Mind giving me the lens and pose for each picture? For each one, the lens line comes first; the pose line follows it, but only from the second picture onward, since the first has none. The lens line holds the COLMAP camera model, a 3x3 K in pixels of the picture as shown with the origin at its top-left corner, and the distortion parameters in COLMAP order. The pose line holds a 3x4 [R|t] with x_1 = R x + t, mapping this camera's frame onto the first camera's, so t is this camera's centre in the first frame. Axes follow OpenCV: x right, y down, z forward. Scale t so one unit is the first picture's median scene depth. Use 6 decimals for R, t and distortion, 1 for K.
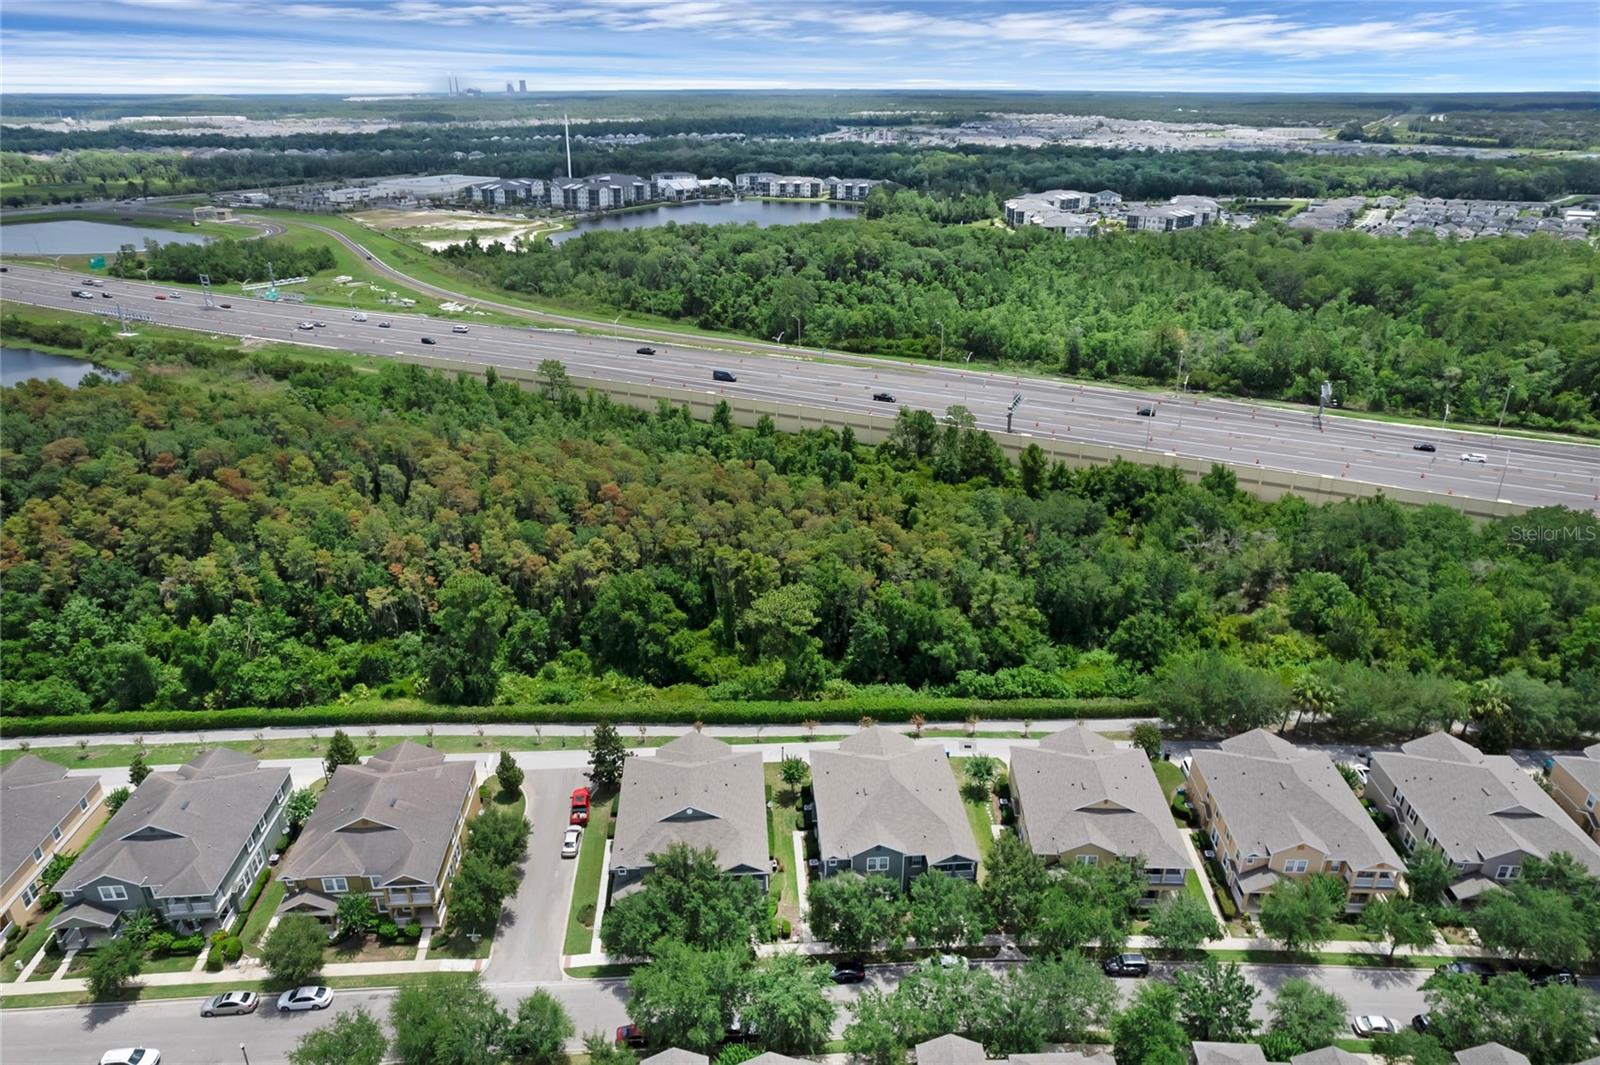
lens RADIAL K [[1026.6, 0, 800.0], [0, 1026.6, 532.5], [0, 0, 1]] dist [-0.074381, 0.073955]
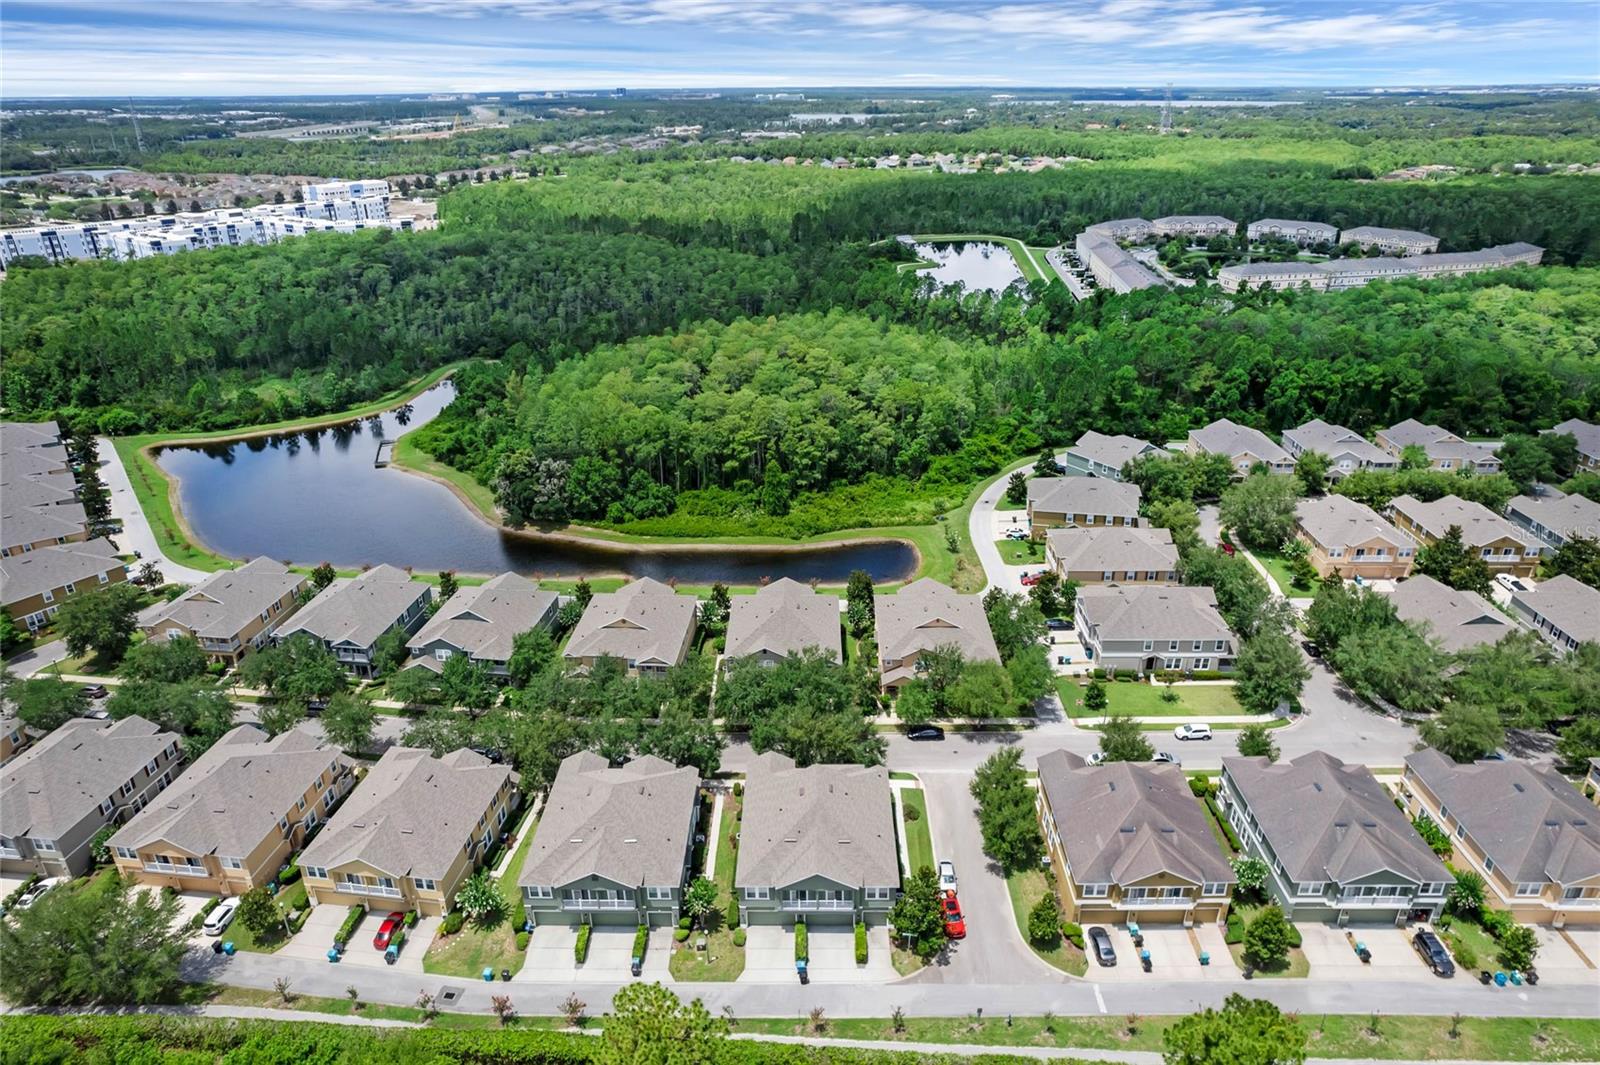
lens RADIAL K [[1026.6, 0, 800.0], [0, 1026.6, 532.5], [0, 0, 1]] dist [-0.074381, 0.073955]
pose [[-0.996521, -0.023538, 0.079945, -0.172816], [0.043306, 0.673351, 0.738053, -0.682897], [-0.071203, 0.738948, -0.669990, 1.559849]]
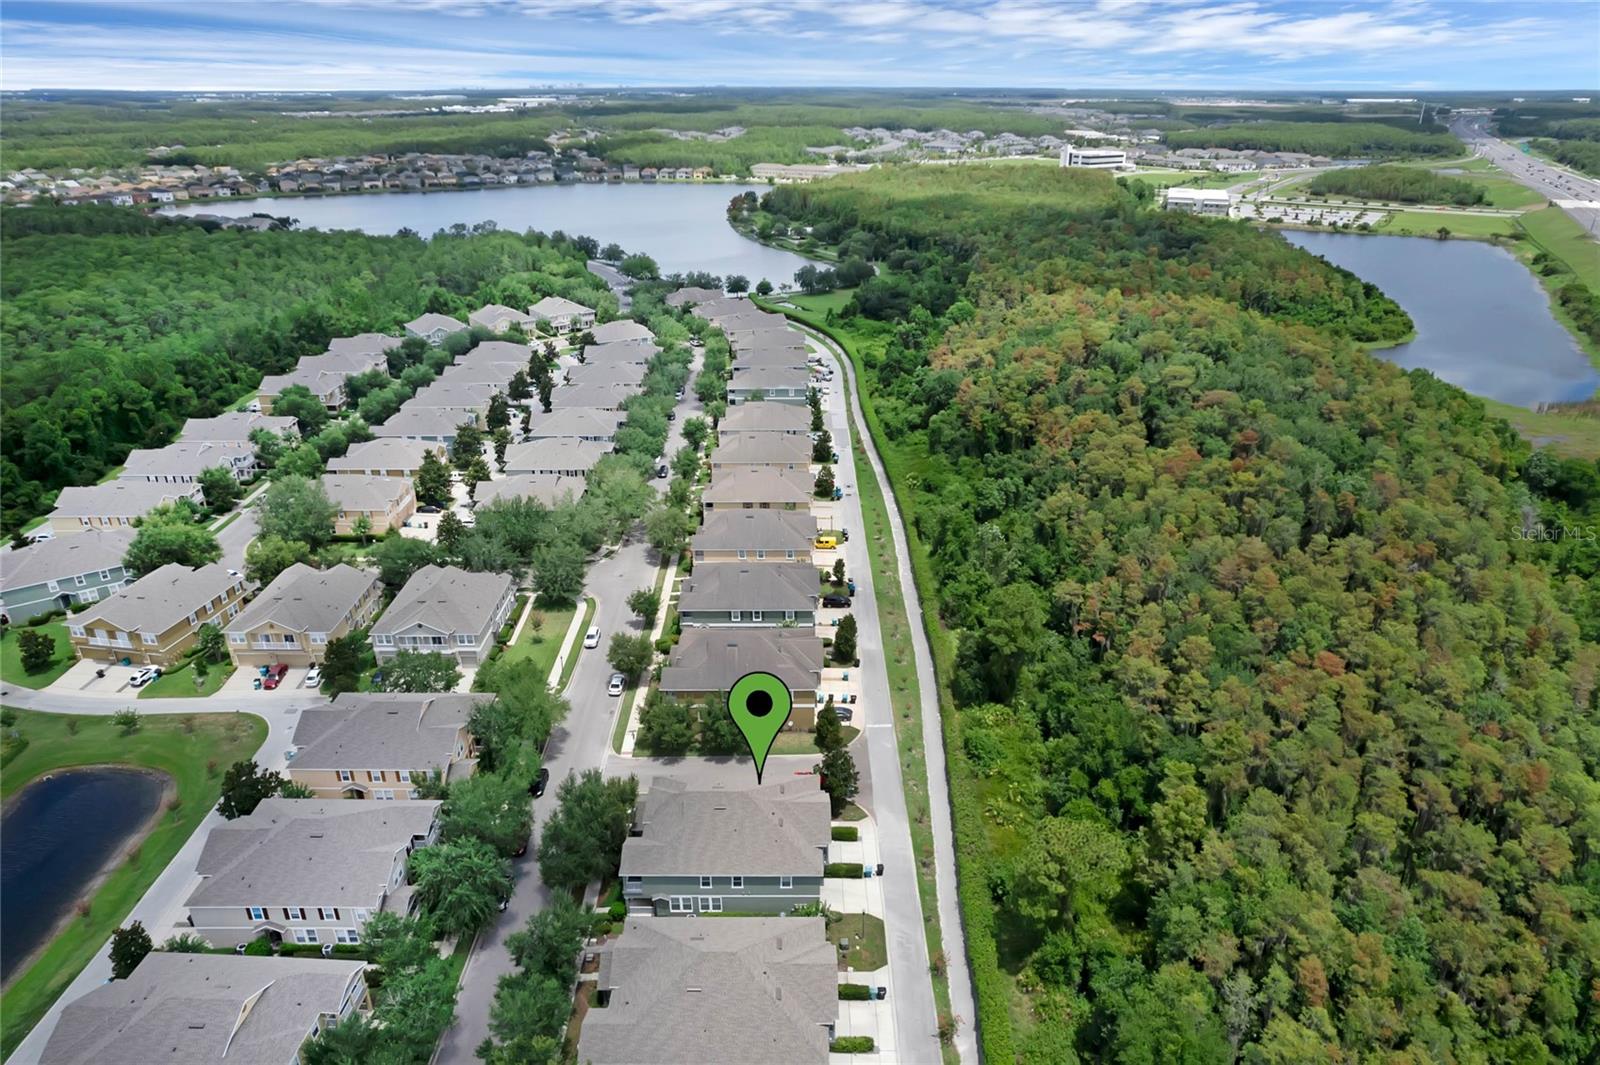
lens RADIAL K [[1026.6, 0, 800.0], [0, 1026.6, 532.5], [0, 0, 1]] dist [-0.074381, 0.073955]
pose [[-0.068869, 0.411474, -0.908816, 0.708992], [-0.398160, 0.823943, 0.403220, -0.402633], [0.914727, 0.389623, 0.107088, 0.913928]]
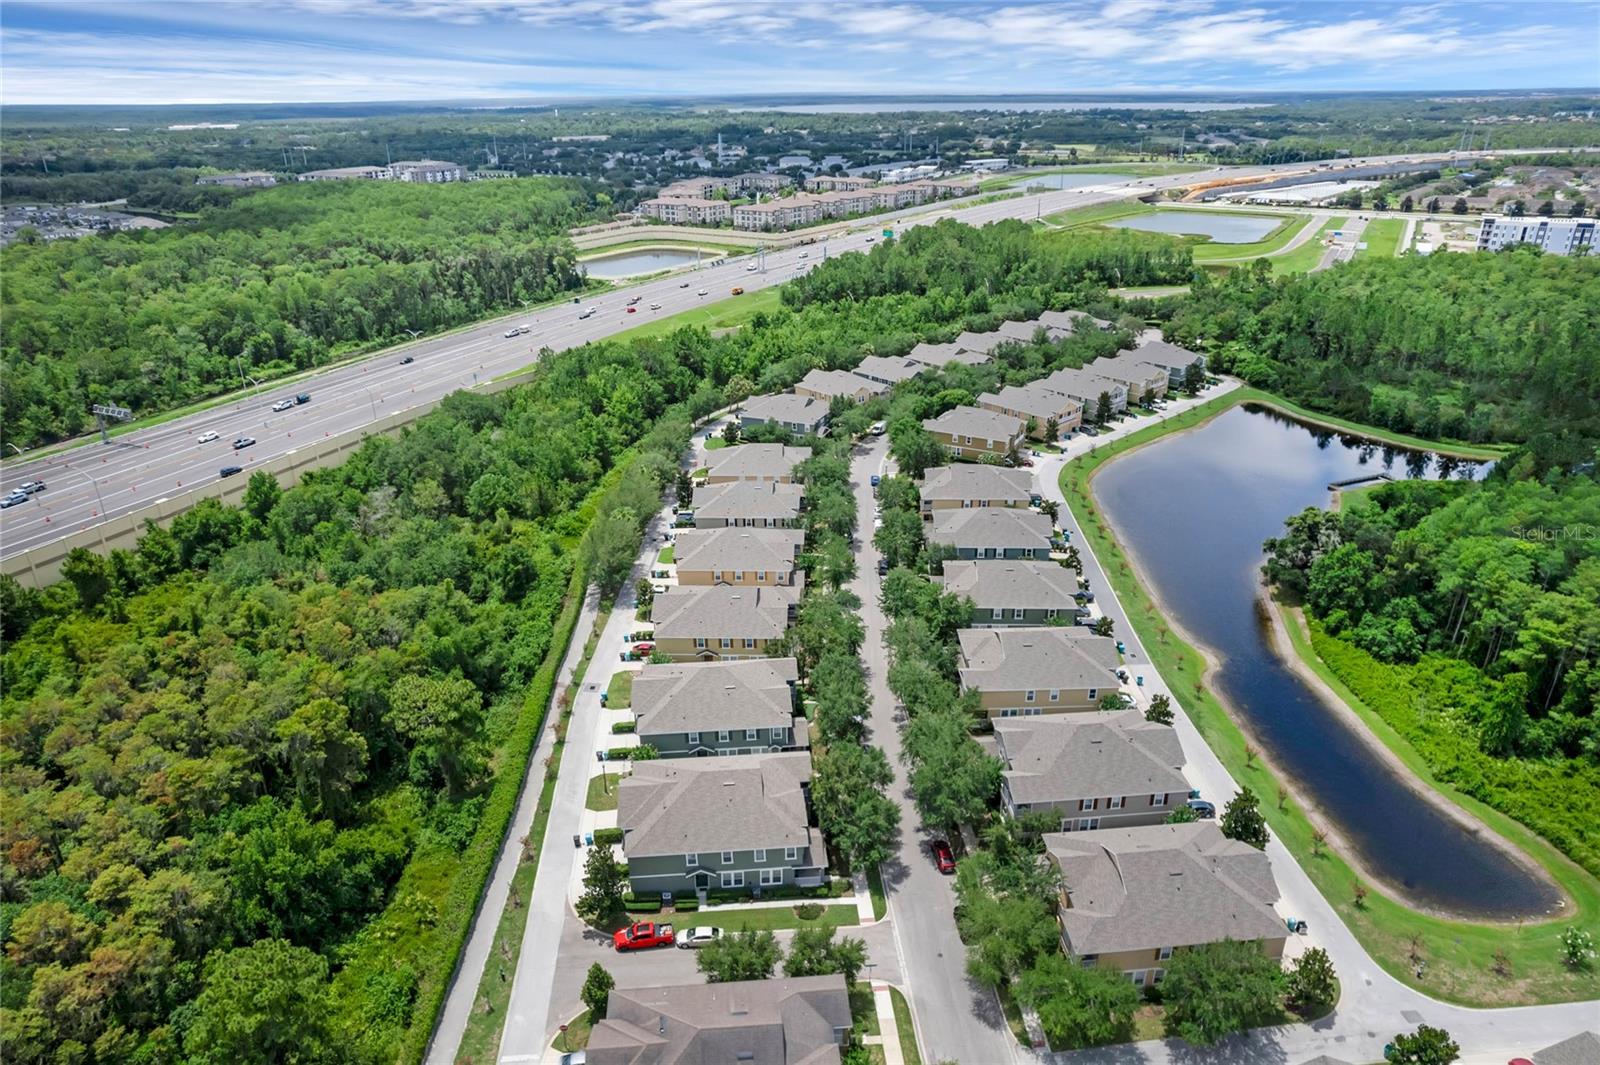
lens RADIAL K [[1026.6, 0, 800.0], [0, 1026.6, 532.5], [0, 0, 1]] dist [-0.074381, 0.073955]
pose [[-0.015039, -0.397970, 0.917275, -0.984827], [0.412038, 0.833399, 0.368335, -0.303753], [-0.911043, 0.383492, 0.151445, 0.727741]]
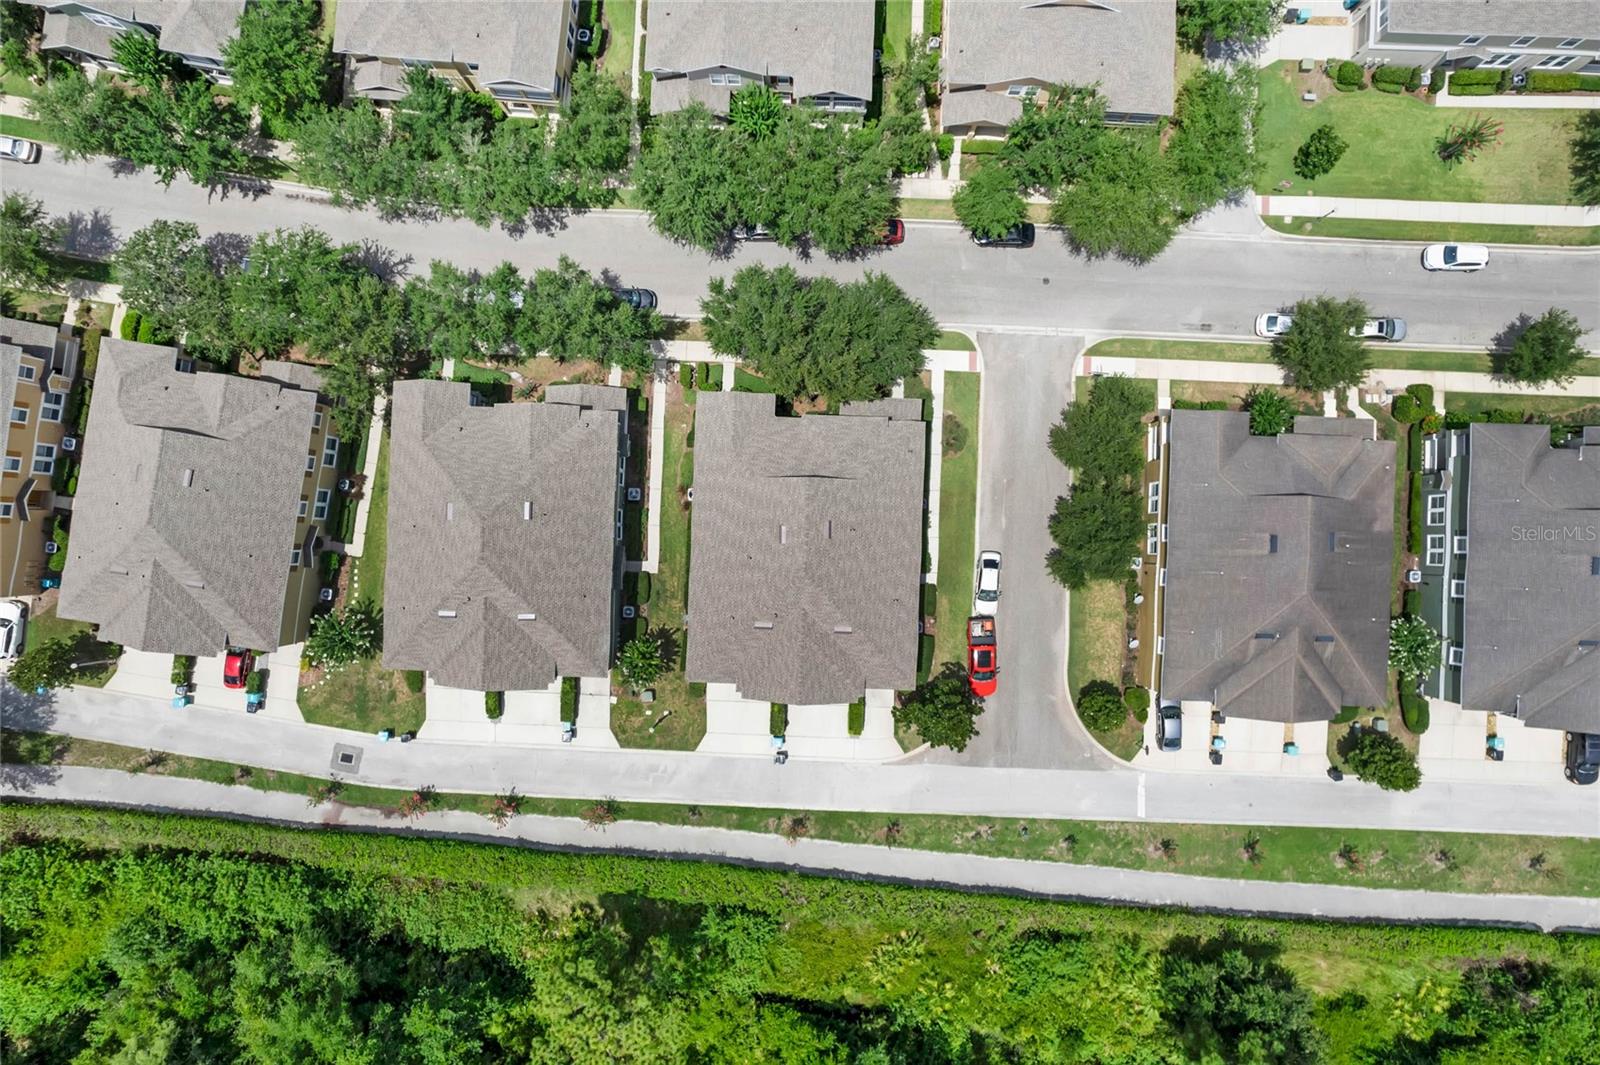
lens RADIAL K [[1026.6, 0, 800.0], [0, 1026.6, 532.5], [0, 0, 1]] dist [-0.074381, 0.073955]
pose [[-0.994313, -0.106039, 0.009819, -0.115441], [0.051153, -0.394711, 0.917380, -0.339990], [-0.093402, 0.912666, 0.397890, 0.791460]]
